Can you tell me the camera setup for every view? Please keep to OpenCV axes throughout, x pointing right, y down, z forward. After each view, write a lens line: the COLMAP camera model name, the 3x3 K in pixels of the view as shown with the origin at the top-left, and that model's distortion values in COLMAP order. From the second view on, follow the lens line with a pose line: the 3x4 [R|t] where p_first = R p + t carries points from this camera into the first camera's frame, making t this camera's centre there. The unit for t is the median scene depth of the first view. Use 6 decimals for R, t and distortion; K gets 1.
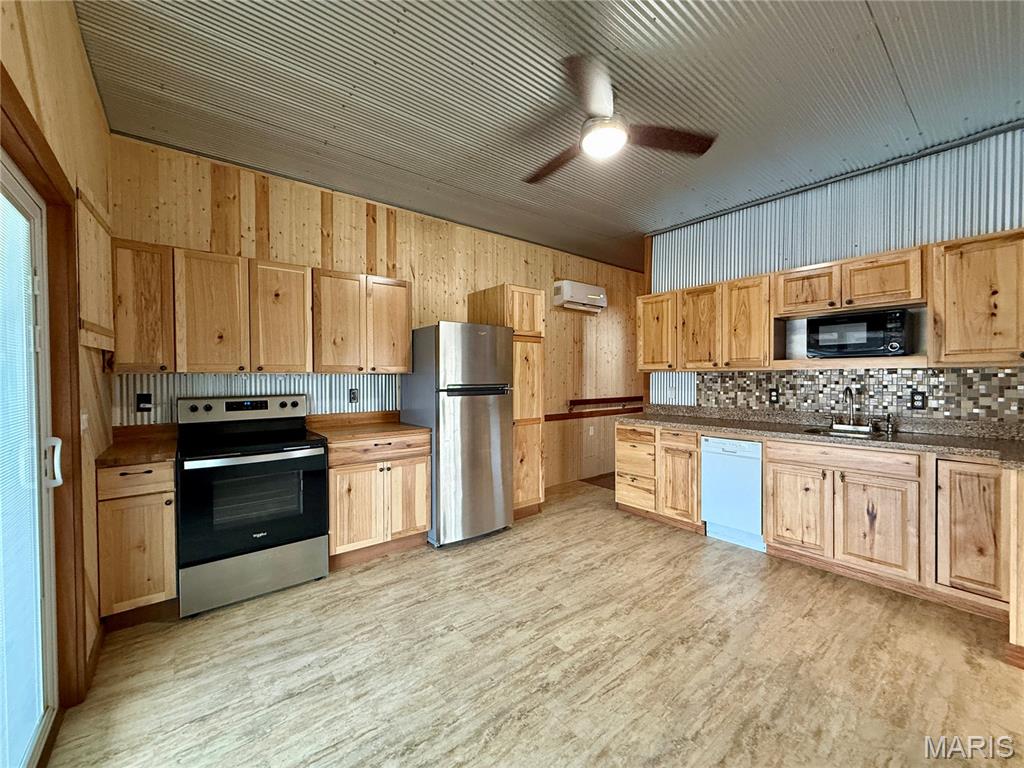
lens RADIAL K [[407.2, 0, 508.0], [0, 407.2, 382.7], [0, 0, 1]] dist [-0.000473, -0.000001]
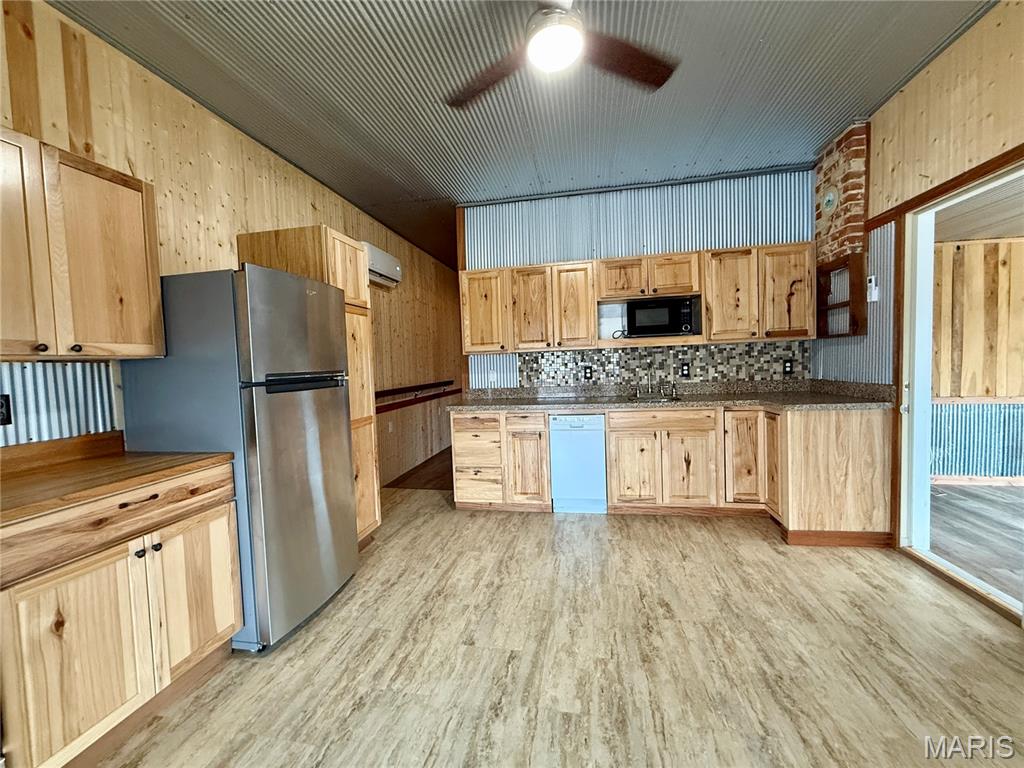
lens RADIAL K [[407.2, 0, 508.0], [0, 407.2, 382.7], [0, 0, 1]] dist [-0.000473, -0.000001]
pose [[0.762838, -0.056554, 0.644112, -0.256030], [0.044483, 0.998398, 0.034978, 0.011900], [-0.645058, 0.001970, 0.764131, 0.318445]]
